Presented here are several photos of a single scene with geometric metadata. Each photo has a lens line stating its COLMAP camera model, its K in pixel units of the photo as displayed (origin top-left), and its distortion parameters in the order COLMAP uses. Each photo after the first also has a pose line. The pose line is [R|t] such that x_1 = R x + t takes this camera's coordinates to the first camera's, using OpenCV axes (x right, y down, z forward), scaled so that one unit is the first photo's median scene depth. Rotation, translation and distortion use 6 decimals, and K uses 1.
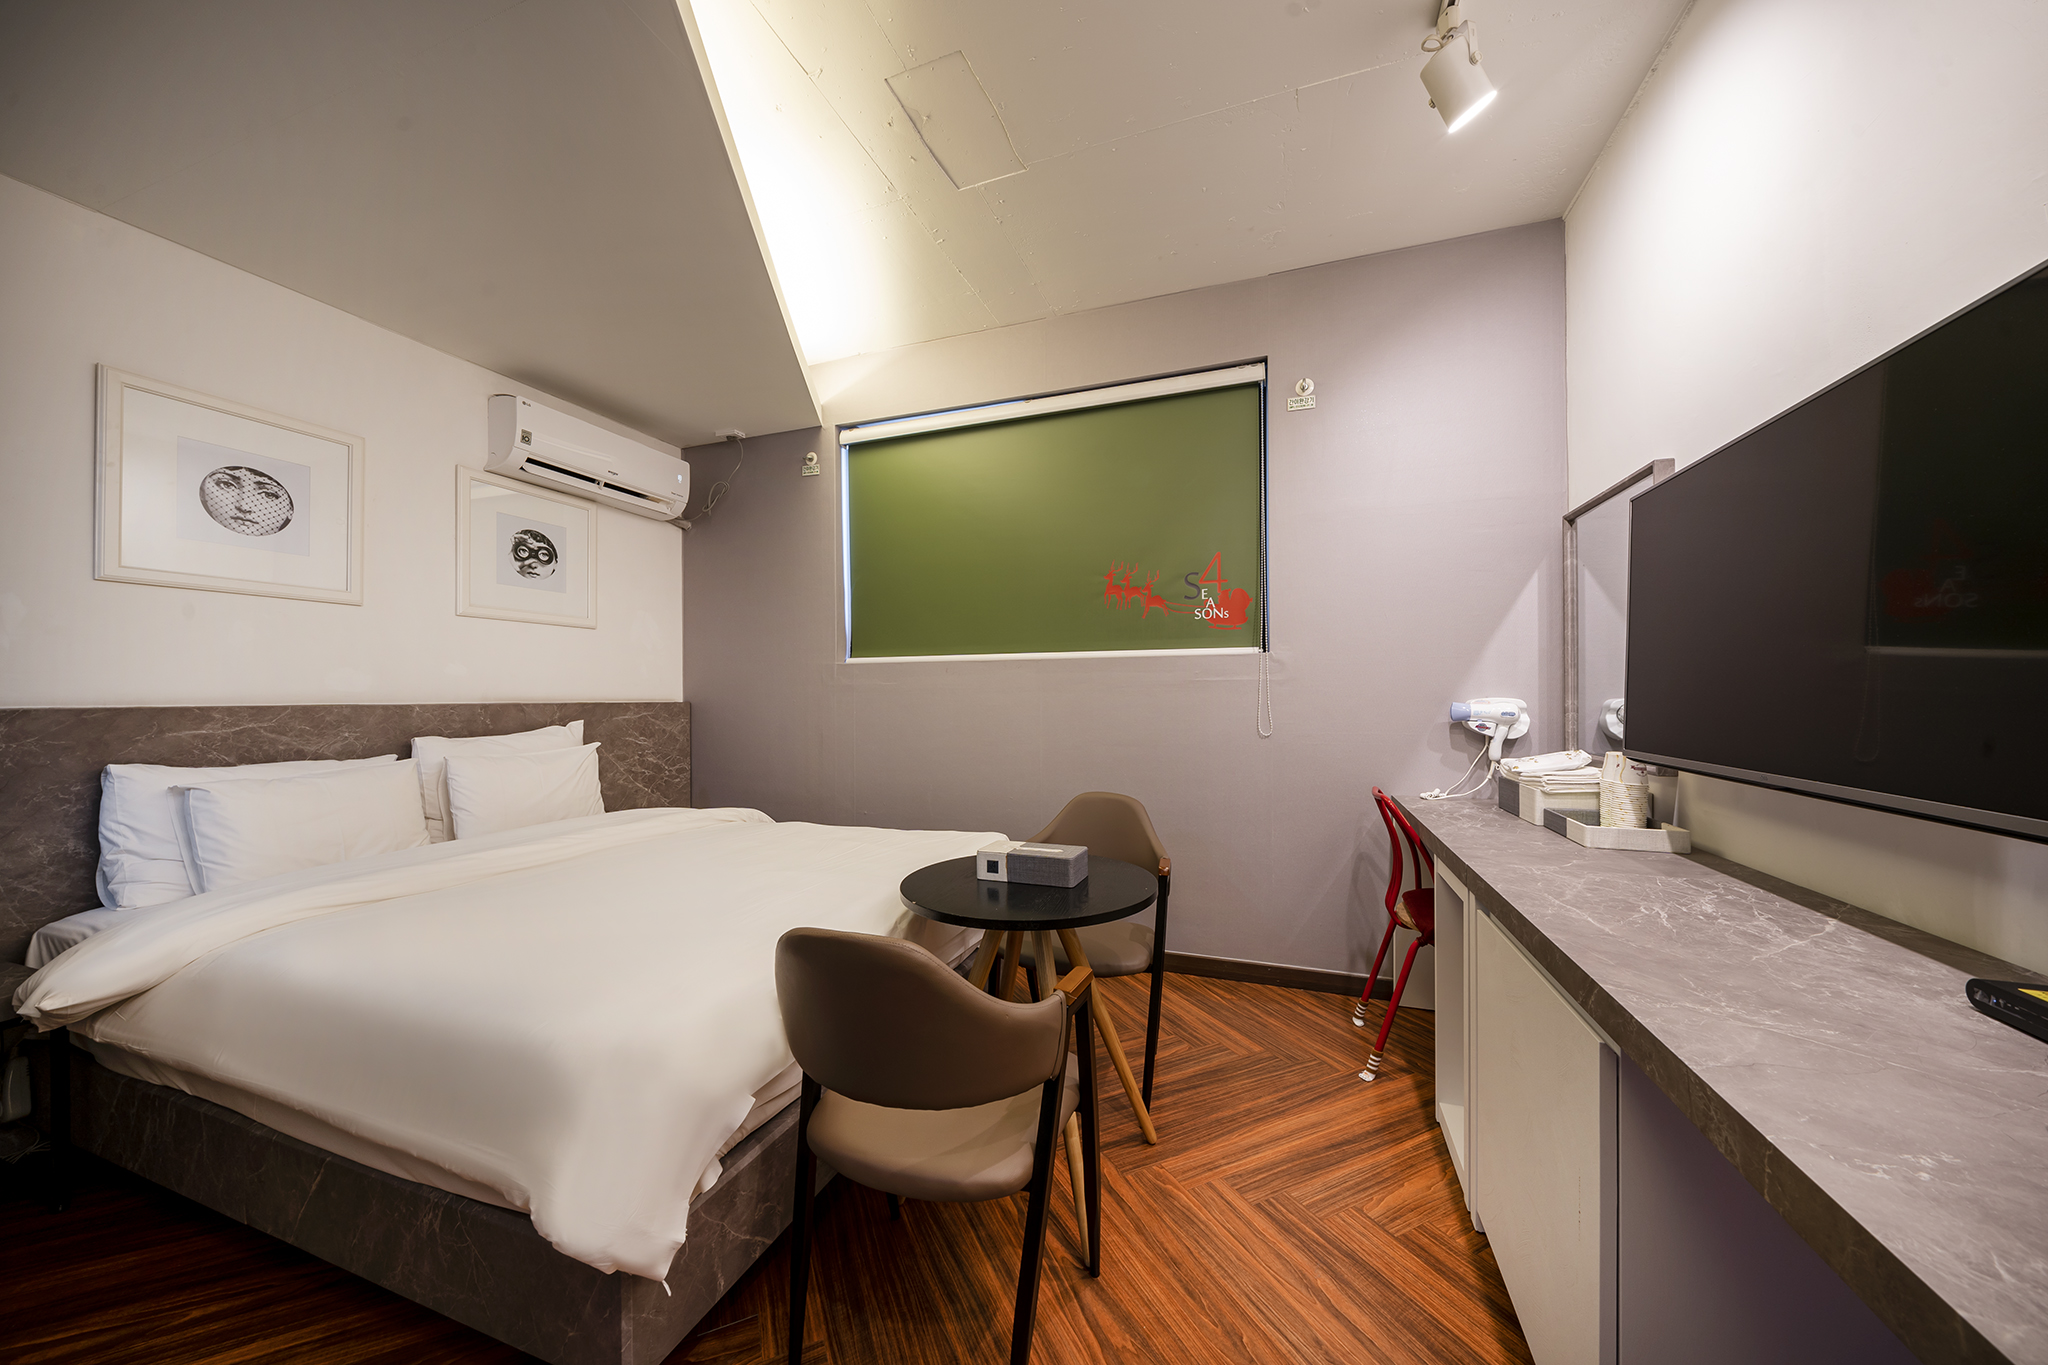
lens RADIAL K [[694.1, 0, 1026.0], [0, 694.1, 689.3], [0, 0, 1]] dist [-0.000101, 0.000235]
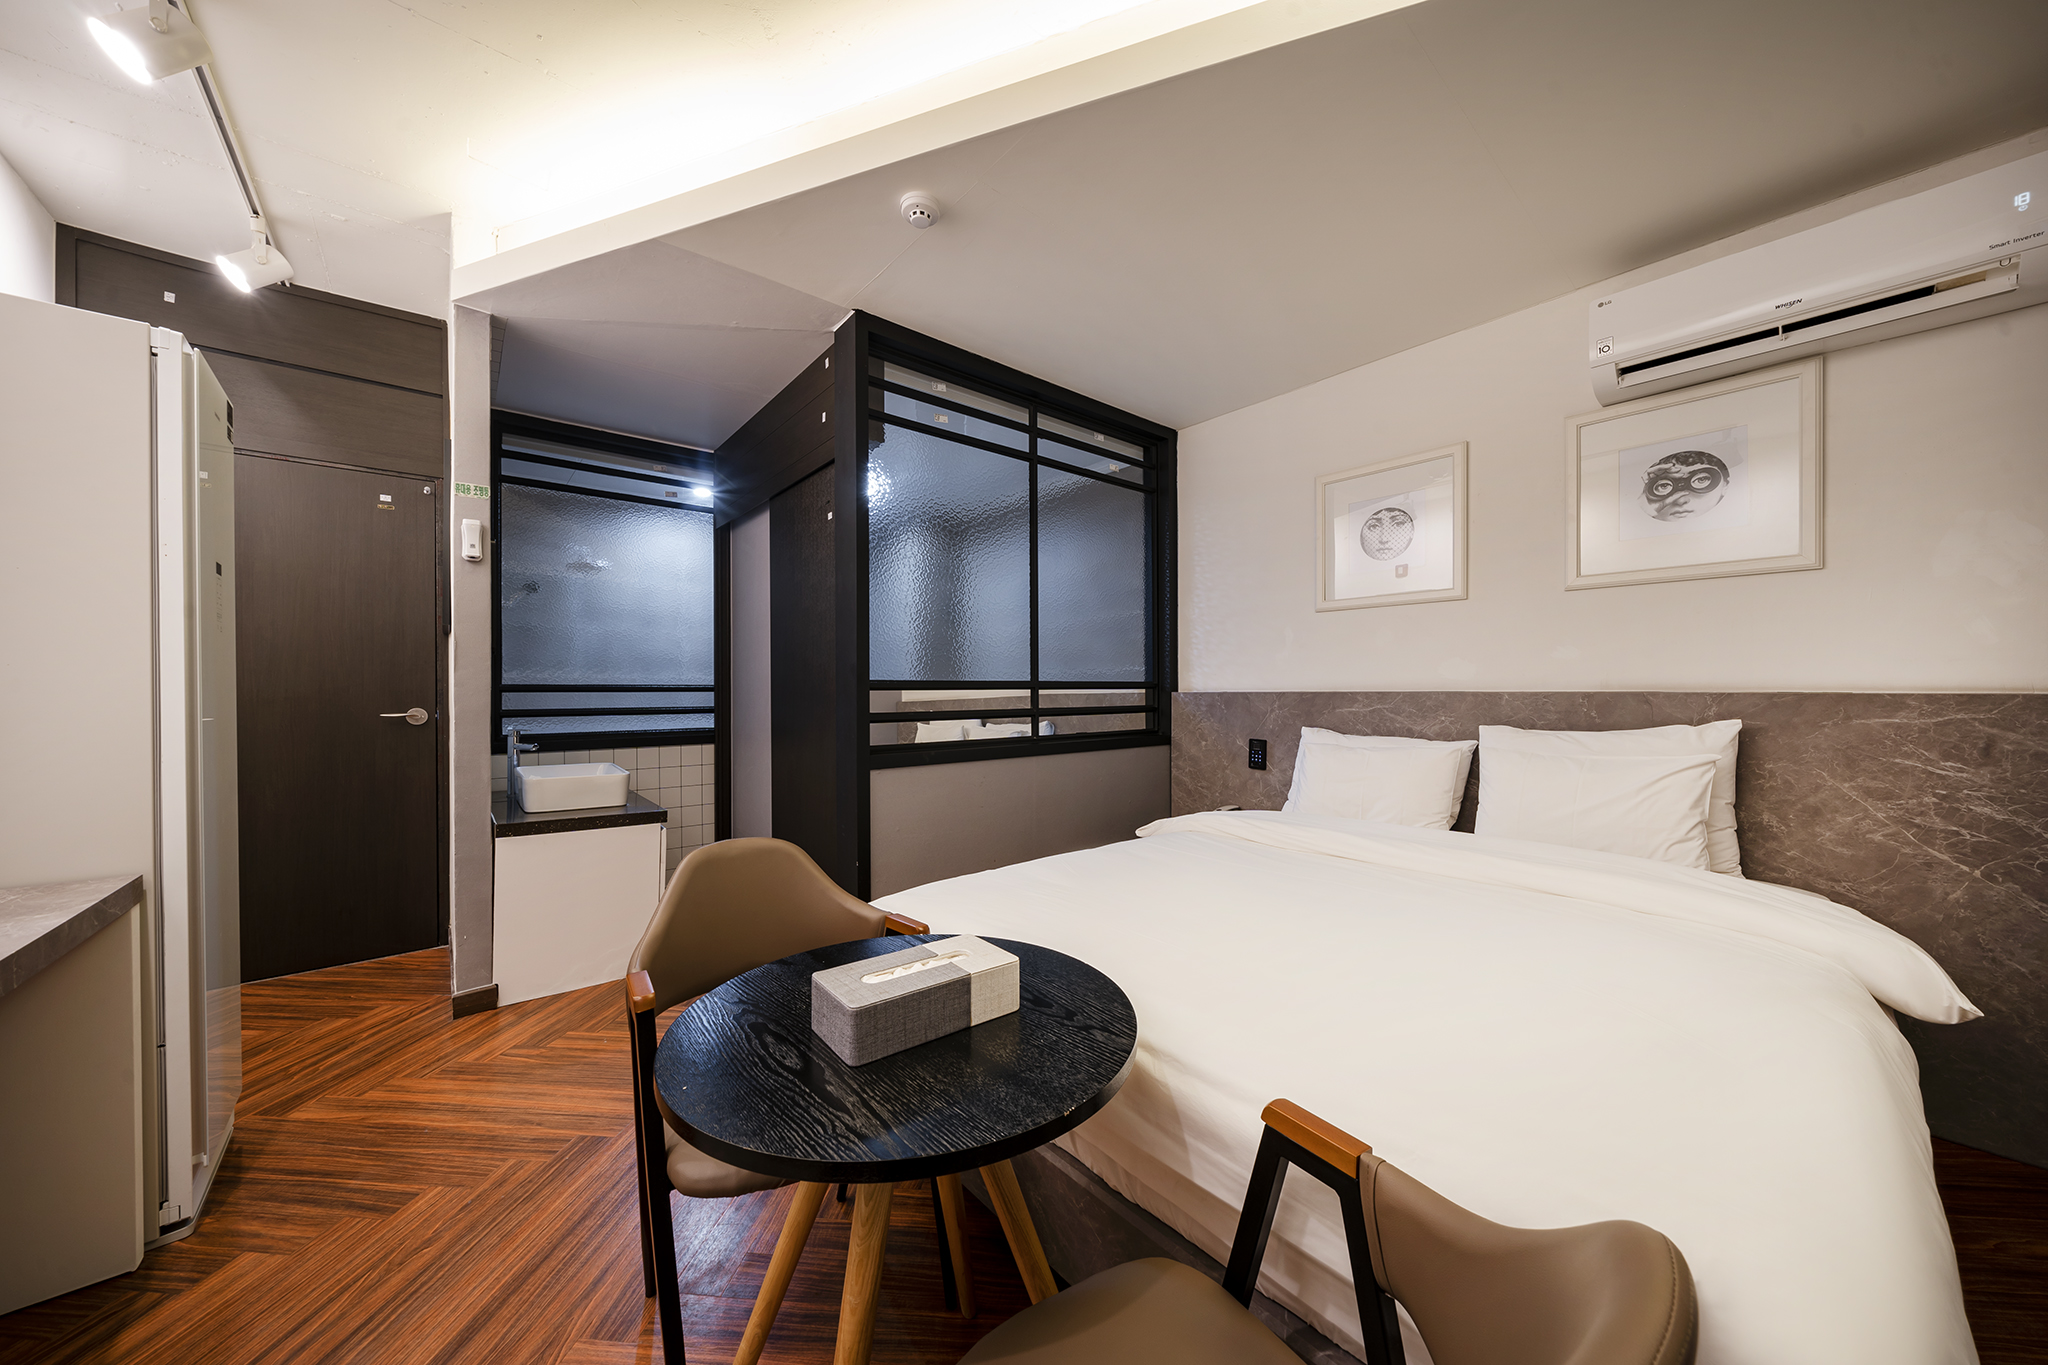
lens RADIAL K [[694.1, 0, 1023.4], [0, 694.1, 687.6], [0, 0, 1]] dist [-0.000101, 0.000235]
pose [[-0.490454, 0.005862, -0.871447, 0.256292], [0.013774, 0.999905, -0.001026, 0.006343], [0.871358, -0.012507, -0.490488, 0.770409]]
